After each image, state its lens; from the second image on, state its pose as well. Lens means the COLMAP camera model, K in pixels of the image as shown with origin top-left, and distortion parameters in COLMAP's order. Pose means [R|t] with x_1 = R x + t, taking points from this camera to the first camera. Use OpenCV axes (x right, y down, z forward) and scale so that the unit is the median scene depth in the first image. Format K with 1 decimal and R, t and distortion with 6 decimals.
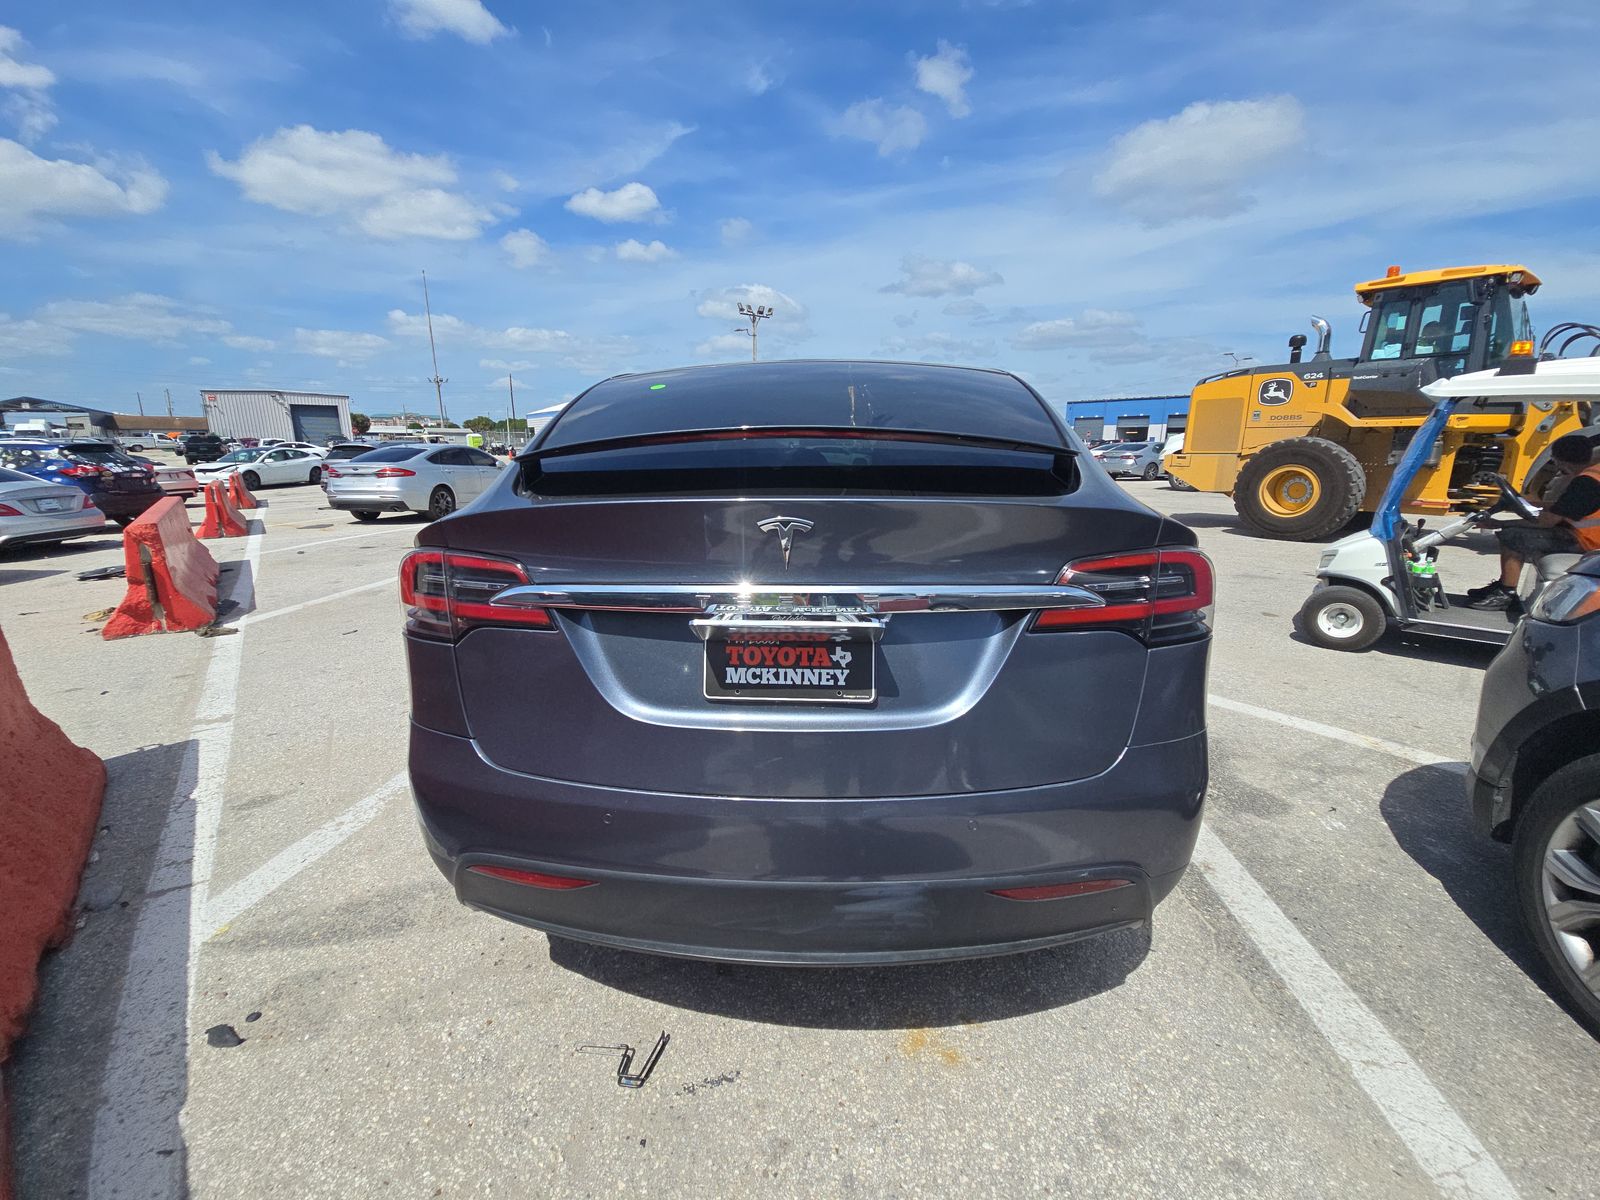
lens RADIAL K [[644.2, 0, 780.7], [0, 644.2, 603.6], [0, 0, 1]] dist [0.000276, -0.003018]
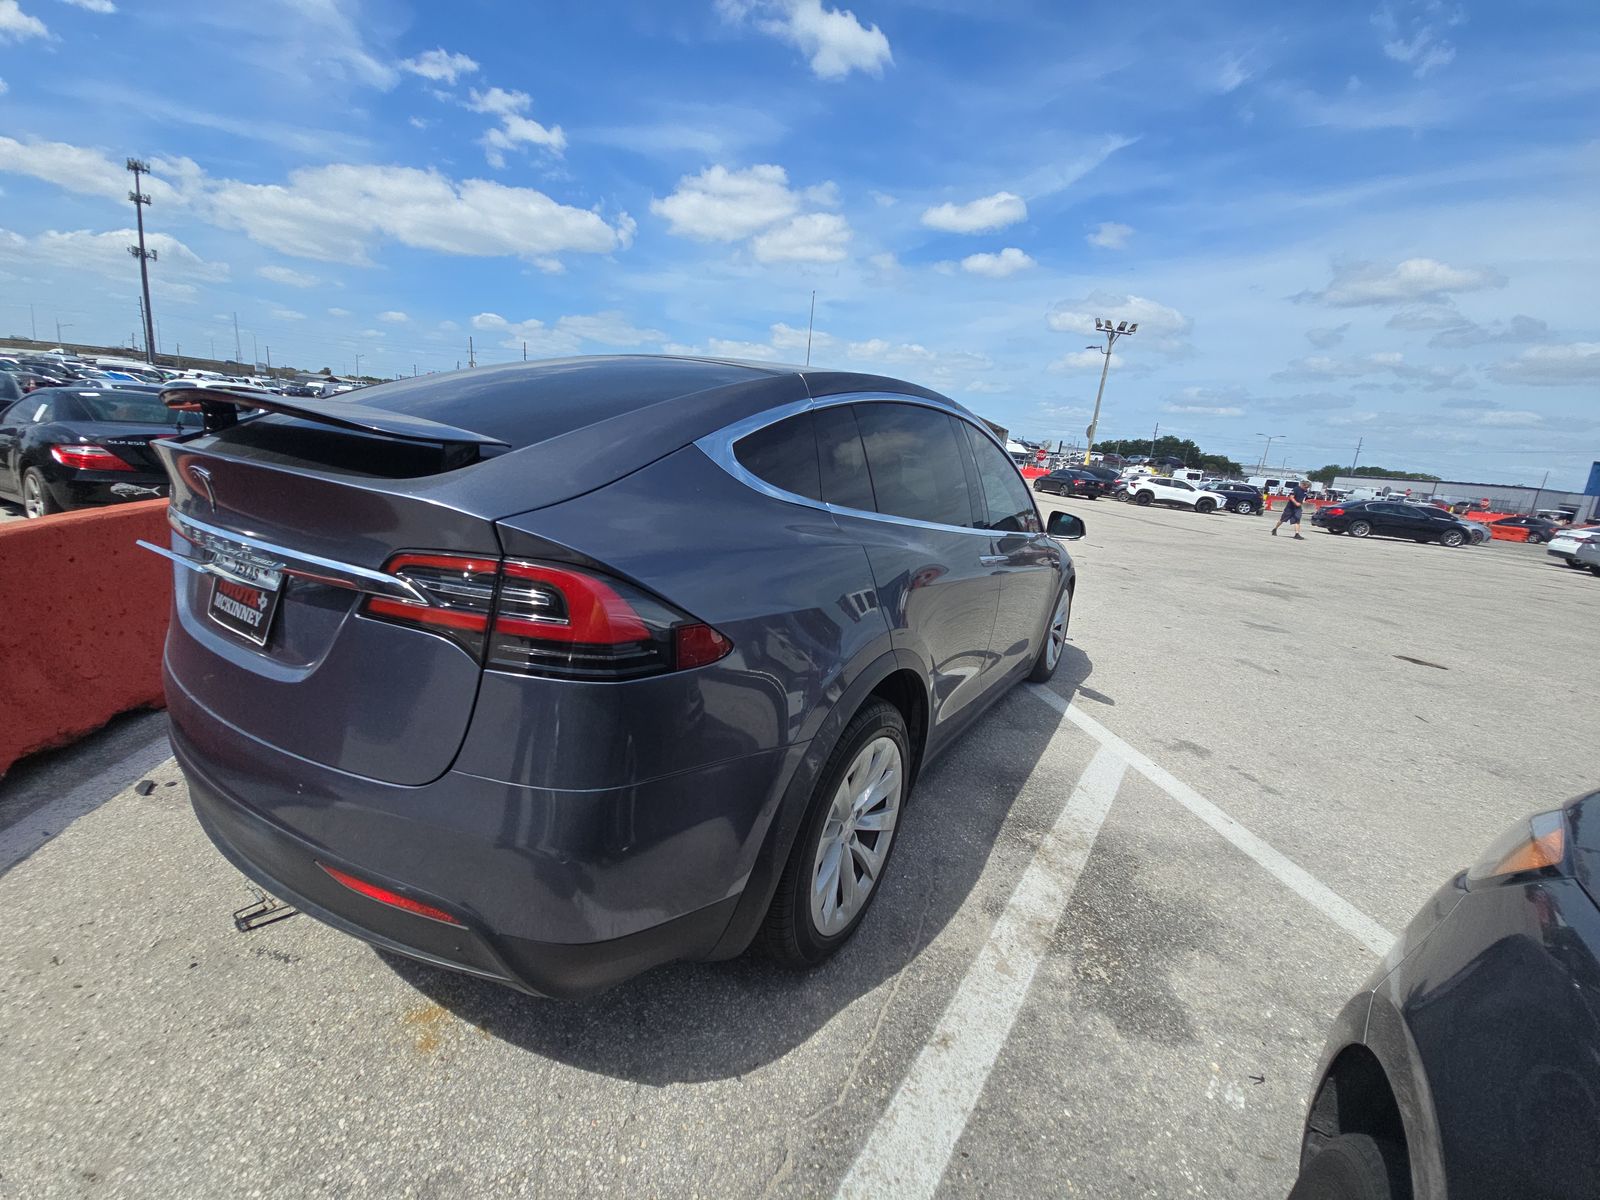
lens RADIAL K [[644.2, 0, 780.7], [0, 644.2, 603.6], [0, 0, 1]] dist [0.000276, -0.003018]
pose [[0.871338, 0.197186, -0.449320, 0.730492], [-0.205109, 0.978231, 0.031545, -0.070315], [0.445759, 0.064673, 0.892814, 0.217669]]
